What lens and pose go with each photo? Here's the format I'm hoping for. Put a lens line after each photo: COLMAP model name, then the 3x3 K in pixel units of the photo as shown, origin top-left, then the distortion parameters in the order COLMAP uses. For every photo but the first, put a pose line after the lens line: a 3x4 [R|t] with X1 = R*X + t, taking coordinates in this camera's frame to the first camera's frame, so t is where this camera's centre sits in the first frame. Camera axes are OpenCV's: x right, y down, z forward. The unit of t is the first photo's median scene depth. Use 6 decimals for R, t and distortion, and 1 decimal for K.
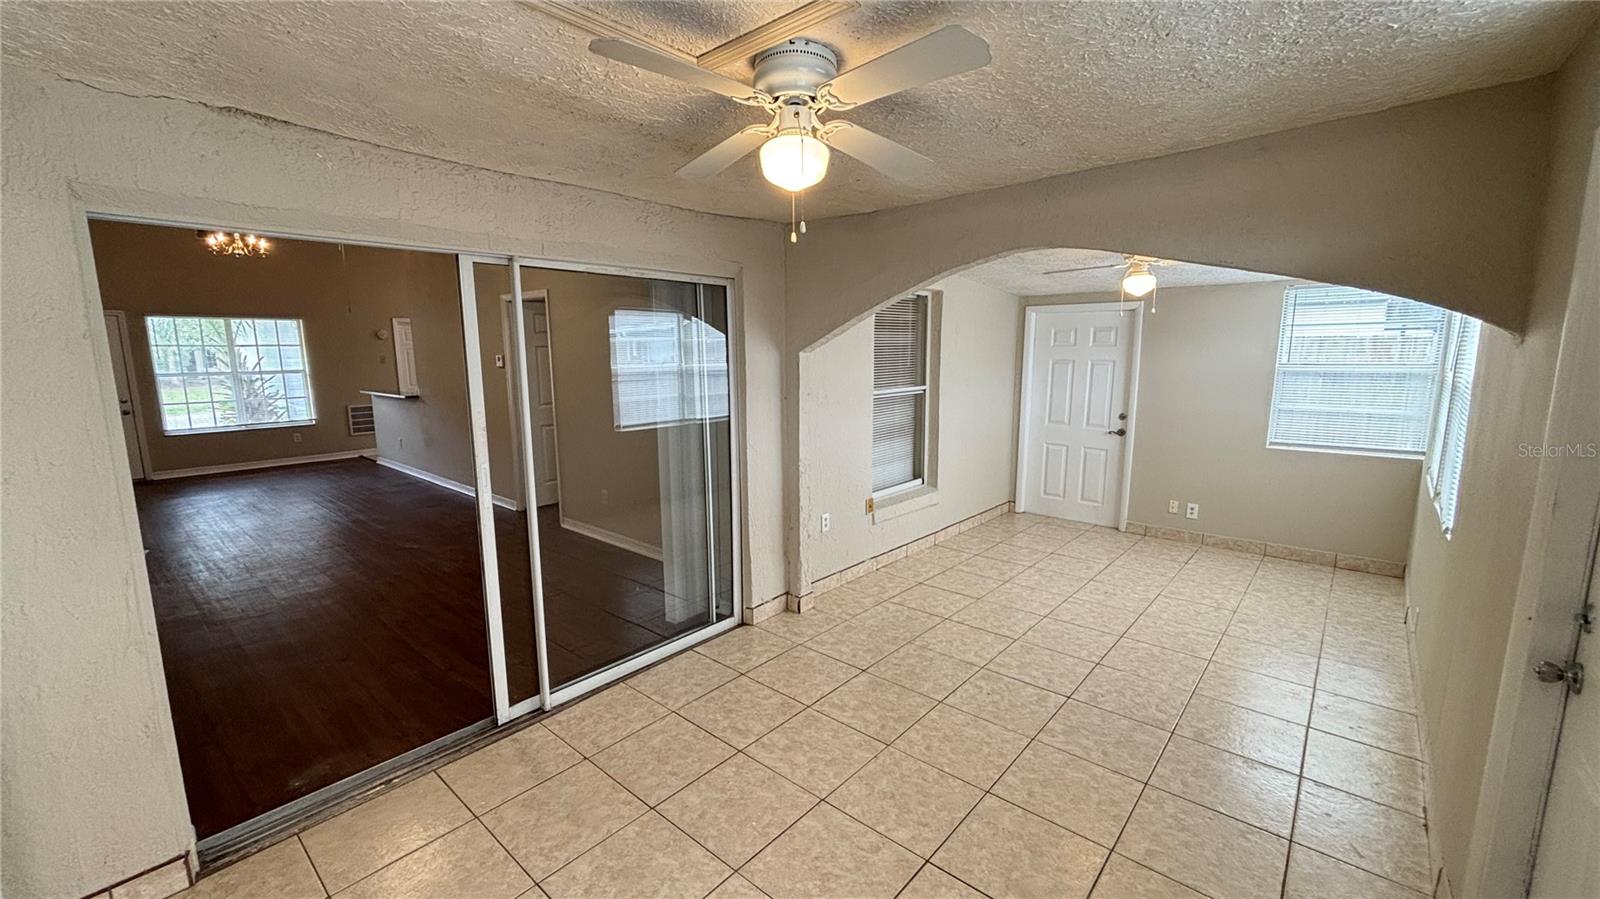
lens RADIAL K [[646.3, 0, 795.1], [0, 646.3, 443.3], [0, 0, 1]] dist [0.007003, 0.000510]
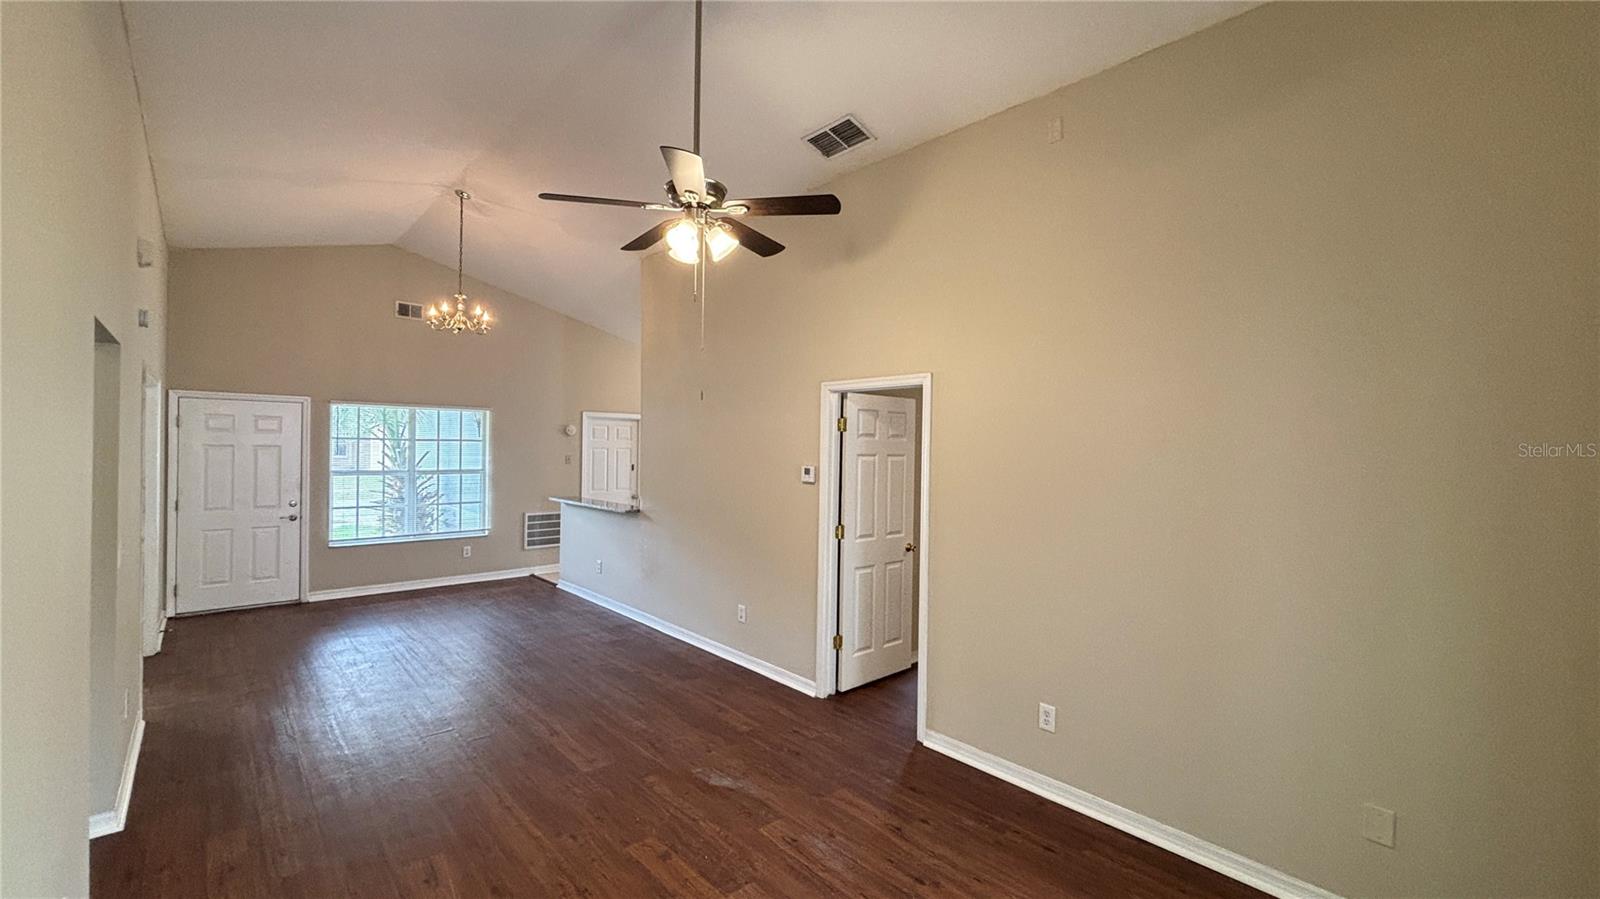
lens RADIAL K [[646.3, 0, 803.6], [0, 646.3, 453.2], [0, 0, 1]] dist [0.007003, 0.000510]
pose [[0.995153, 0.027921, -0.094291, -0.269045], [-0.040478, 0.990153, -0.134013, -0.039289], [0.089621, 0.137180, 0.986484, 0.210120]]
